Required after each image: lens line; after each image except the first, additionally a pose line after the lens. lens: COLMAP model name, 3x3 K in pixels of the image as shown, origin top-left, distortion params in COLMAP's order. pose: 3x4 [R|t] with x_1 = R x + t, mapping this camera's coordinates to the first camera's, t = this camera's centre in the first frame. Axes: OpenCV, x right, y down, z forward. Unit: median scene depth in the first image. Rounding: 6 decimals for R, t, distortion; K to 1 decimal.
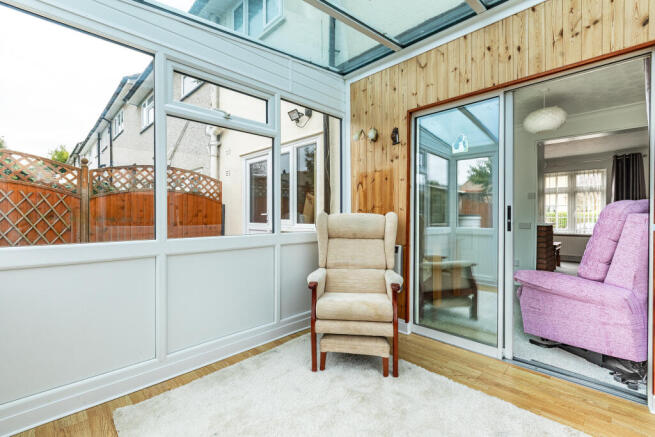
lens RADIAL K [[297.8, 0, 327.5], [0, 297.8, 218.5], [0, 0, 1]] dist [-0.000480, -0.000023]
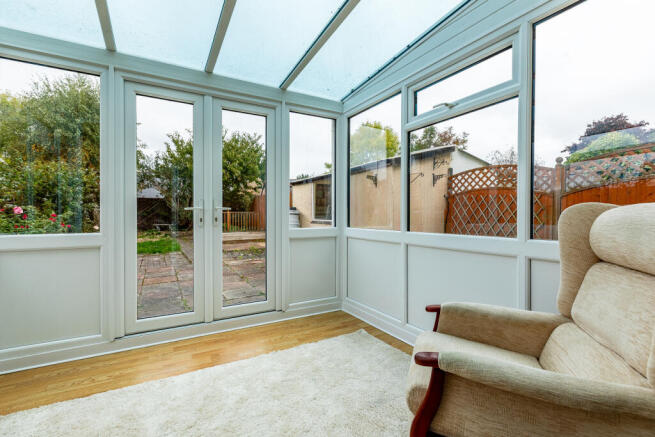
lens RADIAL K [[297.8, 0, 327.5], [0, 297.8, 218.5], [0, 0, 1]] dist [-0.000480, -0.000023]
pose [[-0.253764, 0.007791, -0.967235, 0.621472], [-0.006806, 0.999928, 0.009840, -0.000087], [0.967242, 0.009080, -0.253693, 0.791461]]
